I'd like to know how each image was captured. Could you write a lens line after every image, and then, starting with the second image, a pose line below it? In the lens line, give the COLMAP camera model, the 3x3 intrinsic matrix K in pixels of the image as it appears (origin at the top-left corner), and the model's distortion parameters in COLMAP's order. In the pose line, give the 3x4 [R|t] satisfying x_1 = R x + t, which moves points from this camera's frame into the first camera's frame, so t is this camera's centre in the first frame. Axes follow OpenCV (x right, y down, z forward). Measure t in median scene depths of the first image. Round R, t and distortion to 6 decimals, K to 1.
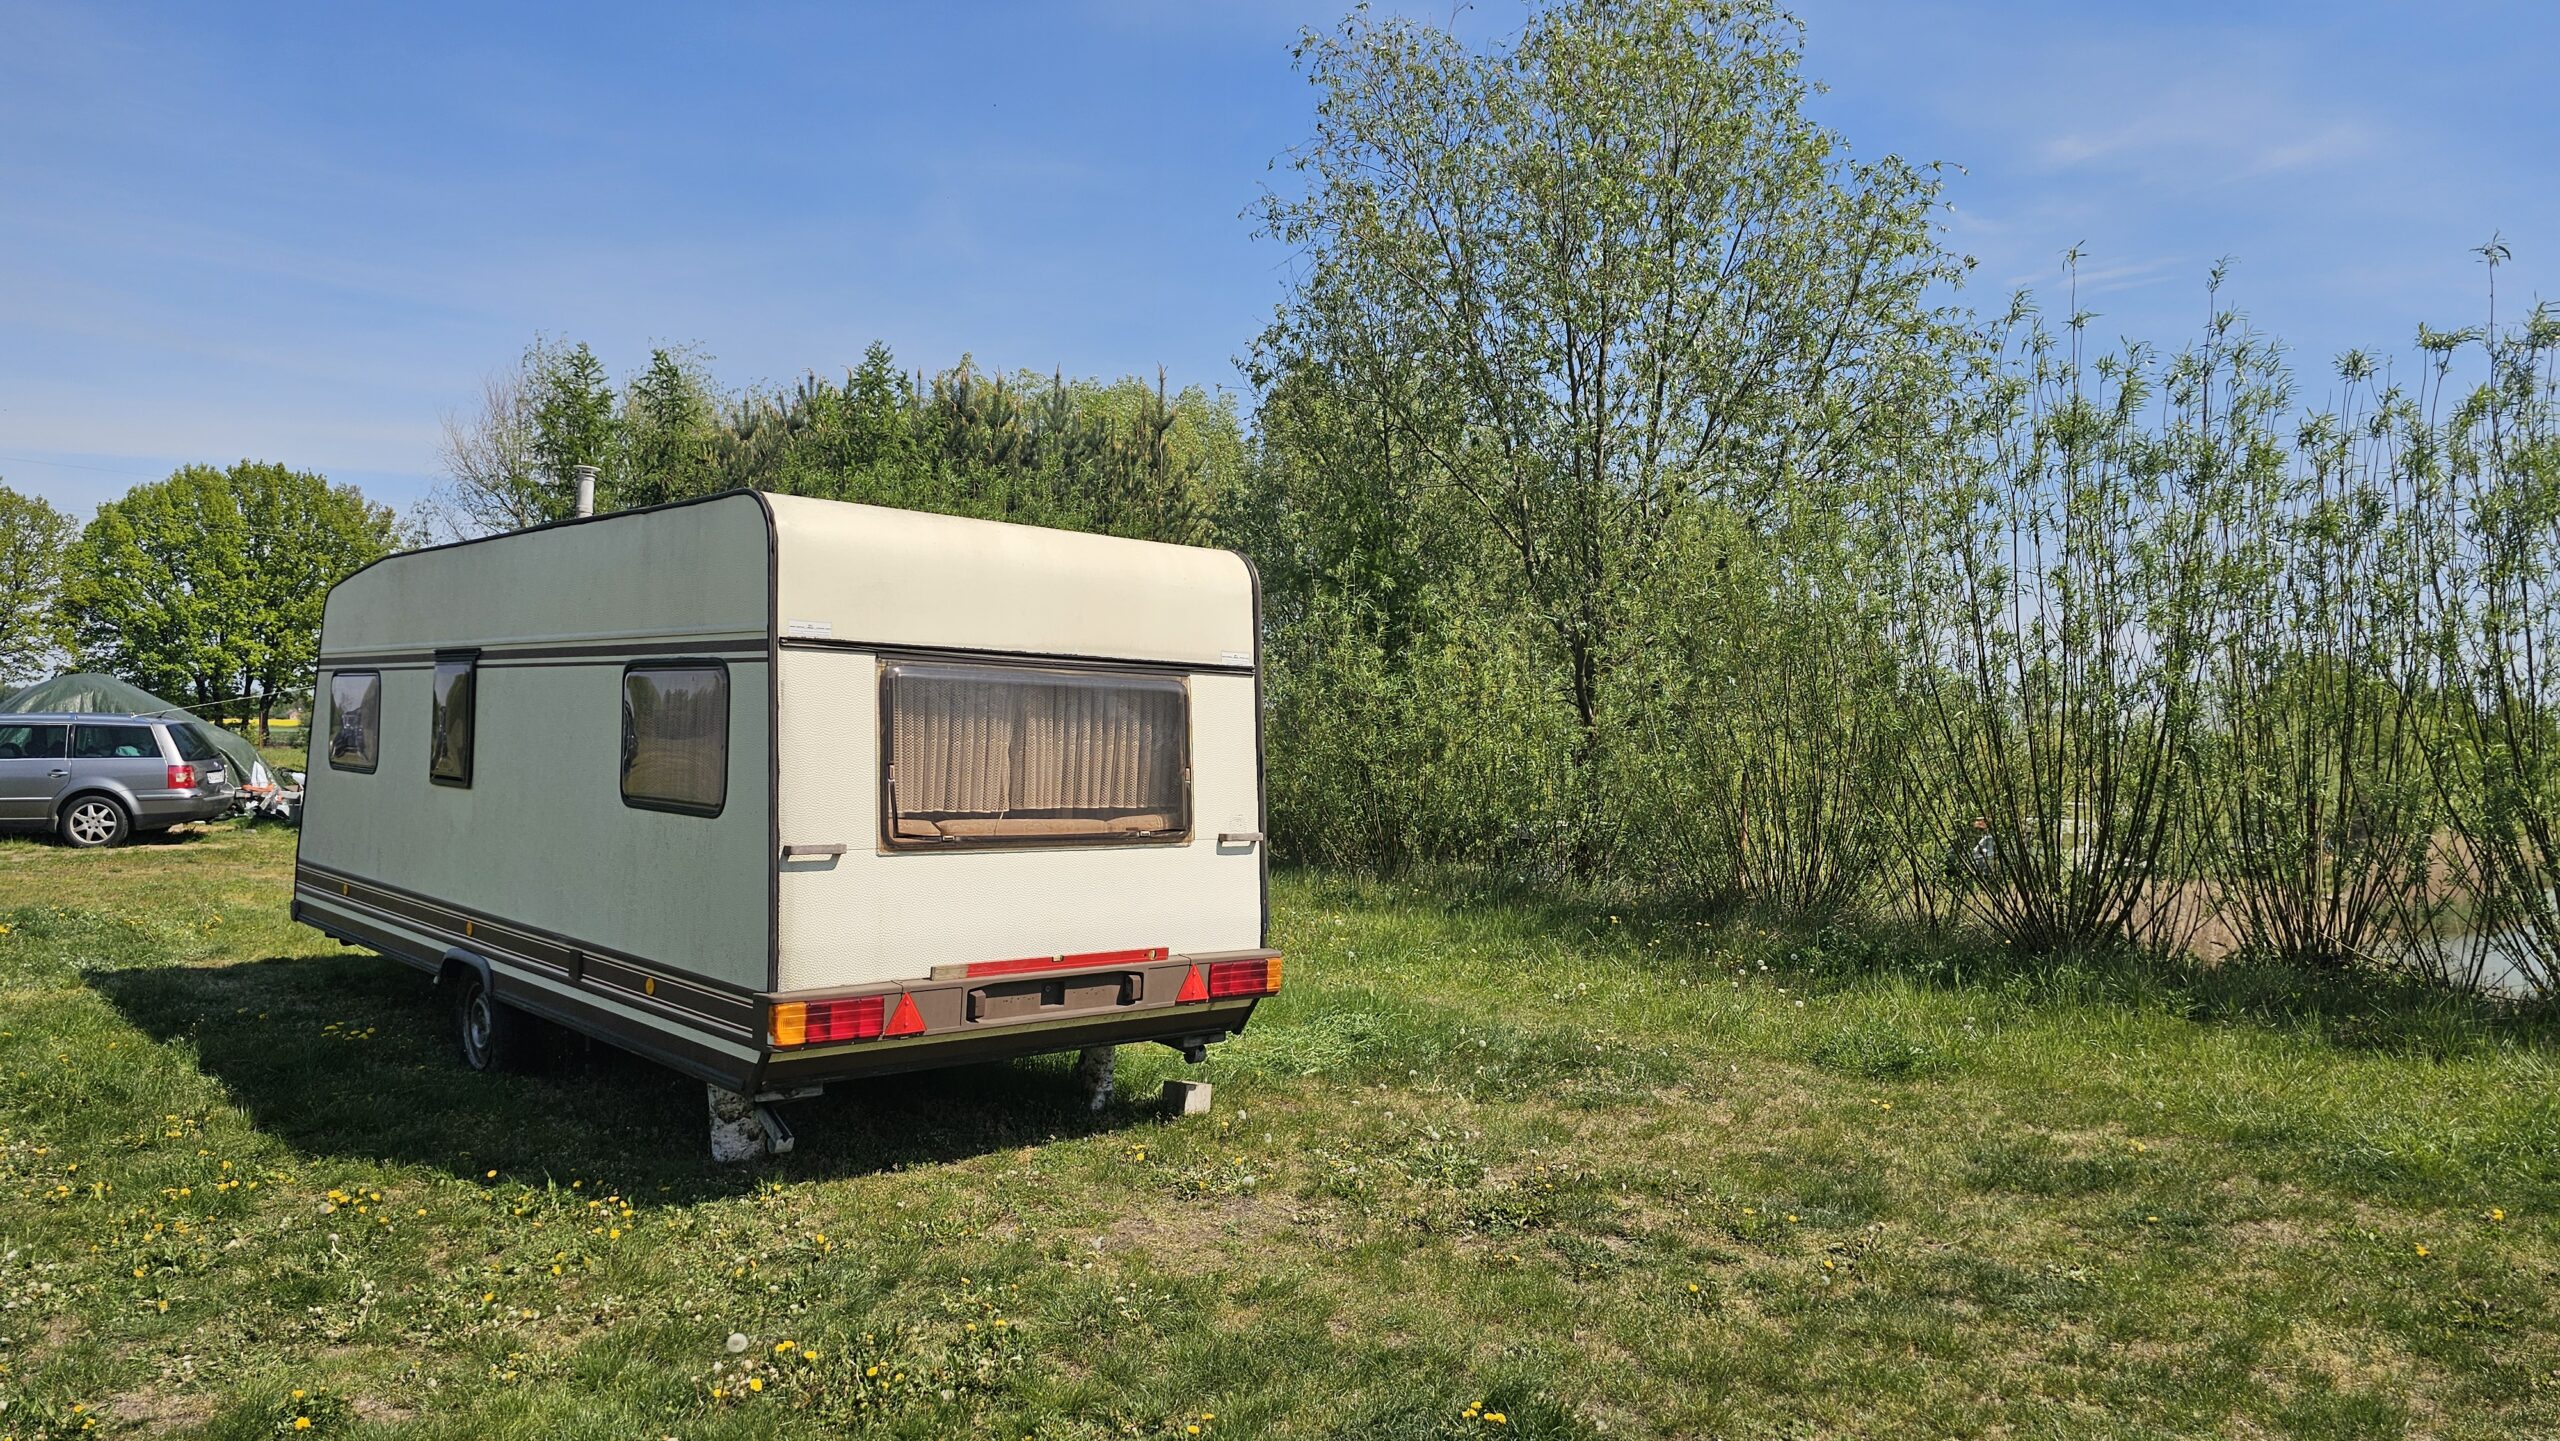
lens RADIAL K [[1744.7, 0, 1280.0], [0, 1744.7, 720.5], [0, 0, 1]] dist [0.013483, 0.000815]
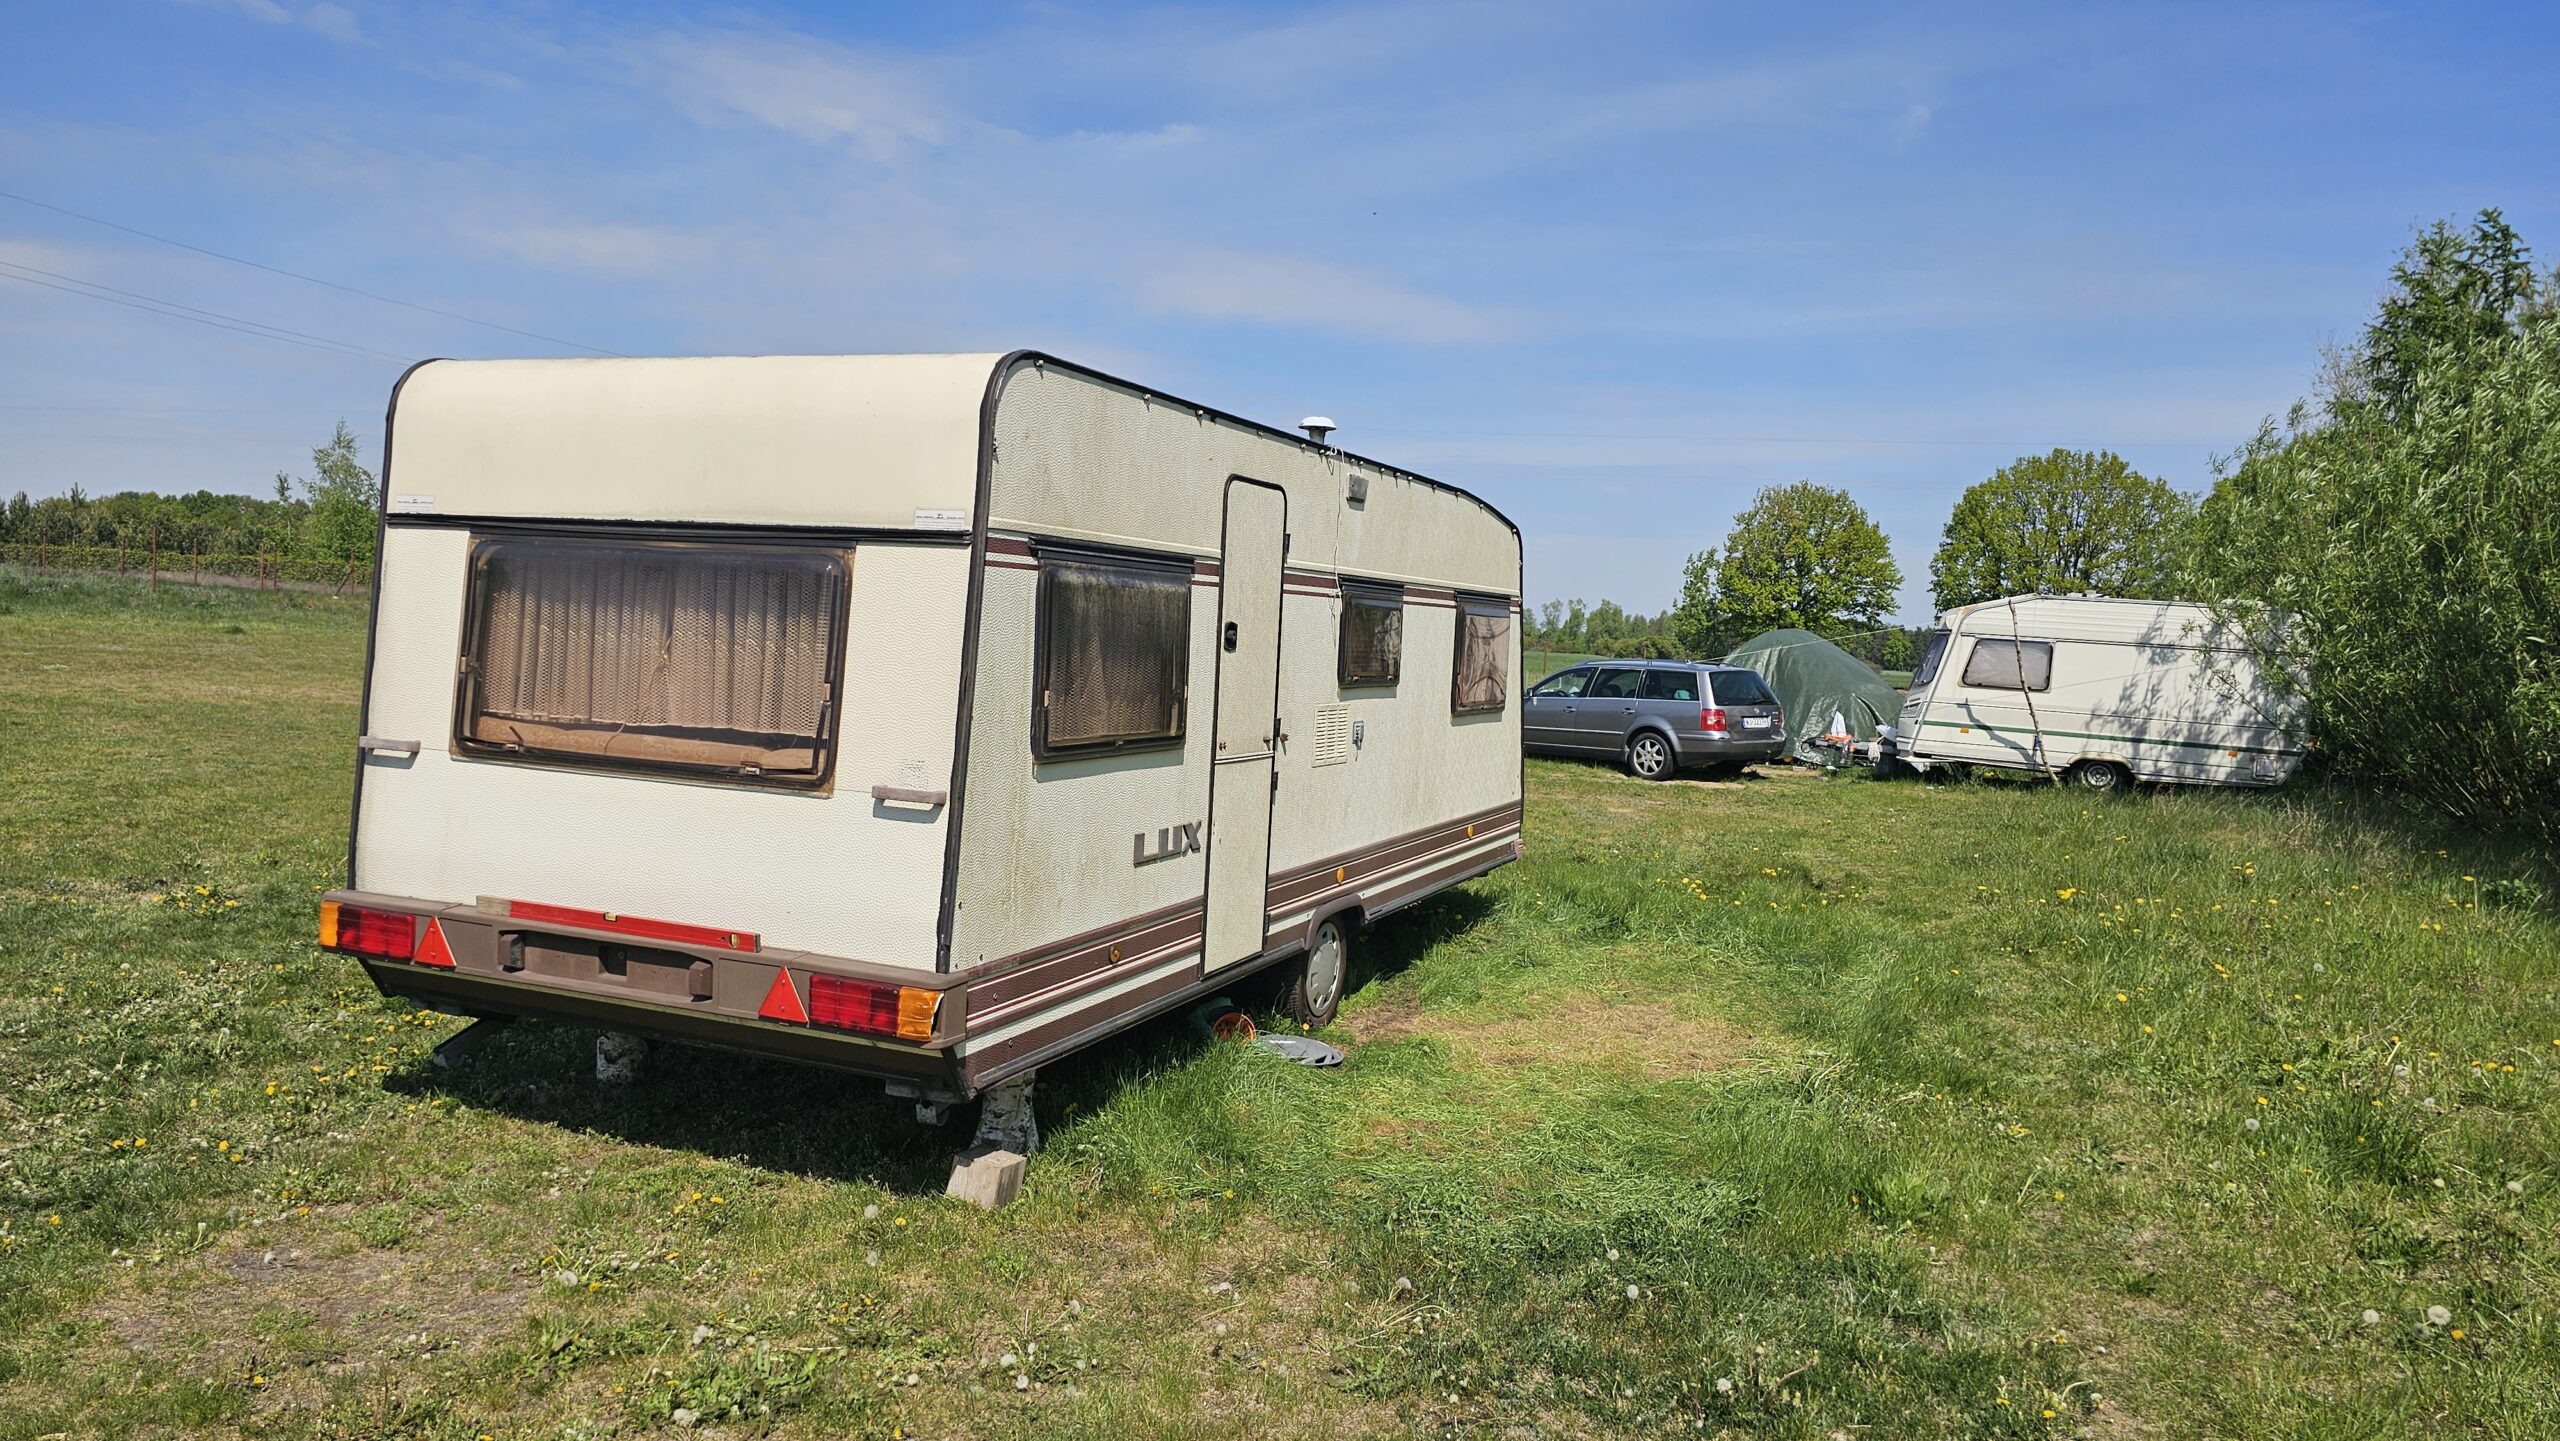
lens RADIAL K [[1744.7, 0, 1280.0], [0, 1744.7, 720.5], [0, 0, 1]] dist [0.013483, 0.000815]
pose [[0.410693, 0.043764, -0.910723, 0.639885], [-0.031100, 0.998939, 0.033978, 0.013283], [0.911243, 0.014369, 0.411618, 0.877847]]
